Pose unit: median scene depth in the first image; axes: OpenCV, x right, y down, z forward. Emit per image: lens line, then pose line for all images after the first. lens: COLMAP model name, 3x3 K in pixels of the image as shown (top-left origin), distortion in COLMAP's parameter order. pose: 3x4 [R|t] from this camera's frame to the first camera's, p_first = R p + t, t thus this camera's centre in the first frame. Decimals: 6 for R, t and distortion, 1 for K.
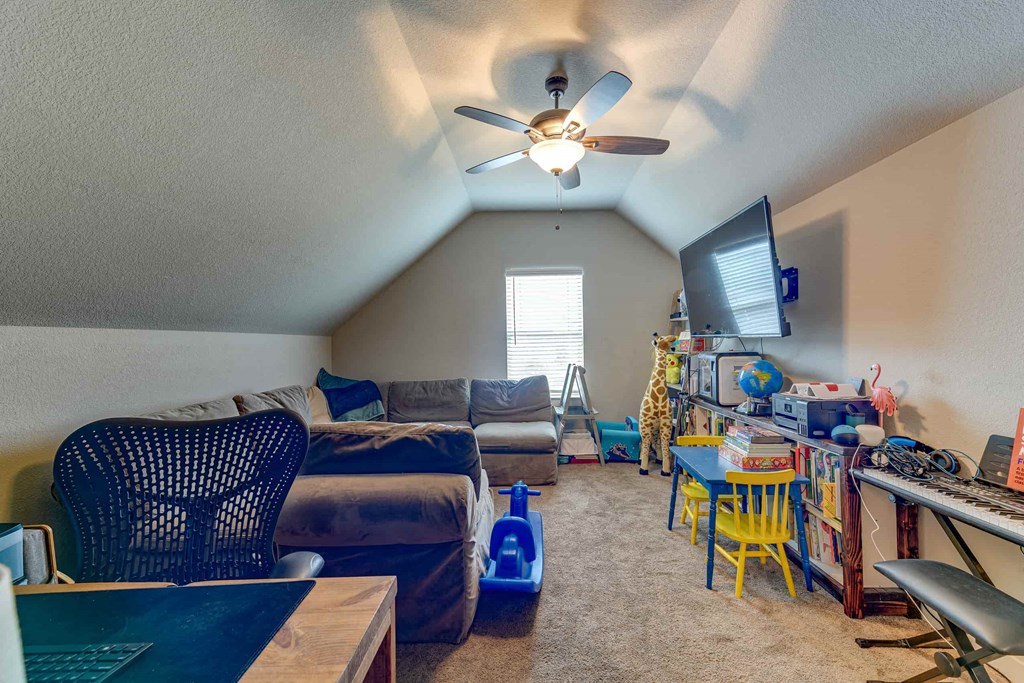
lens RADIAL K [[419.3, 0, 513.6], [0, 419.3, 351.4], [0, 0, 1]] dist [0.000446, -0.000033]
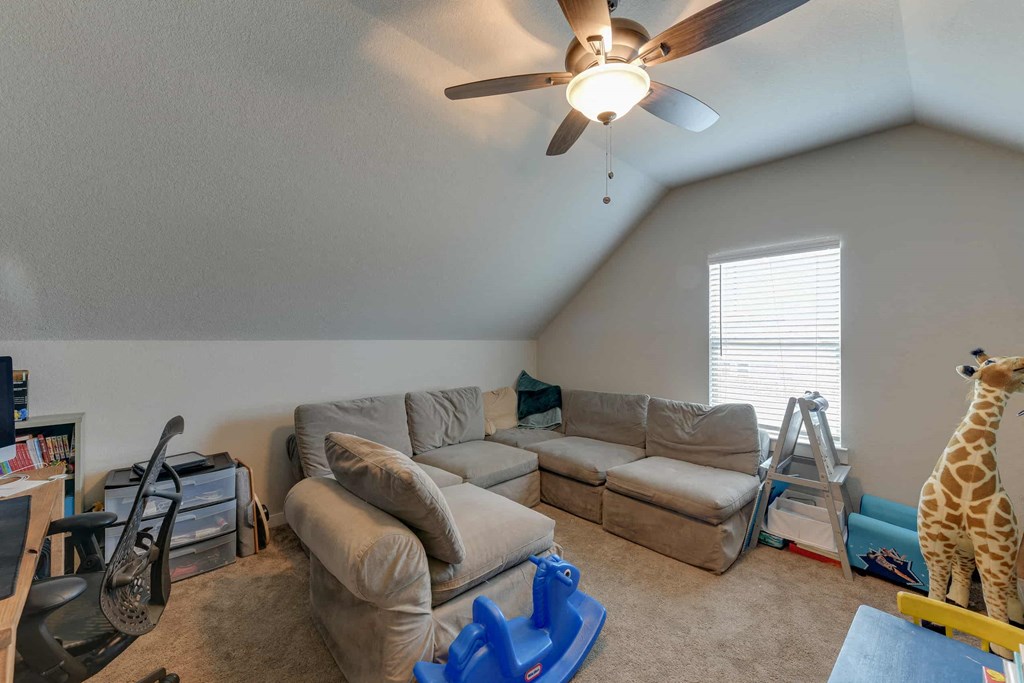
lens RADIAL K [[404.6, 0, 506.3], [0, 404.6, 336.8], [0, 0, 1]] dist [0.001716, 0.000090]
pose [[0.687861, 0.010080, -0.725773, 0.287431], [-0.023074, 0.999702, -0.007984, -0.040043], [0.725476, 0.022238, 0.687888, 0.270275]]
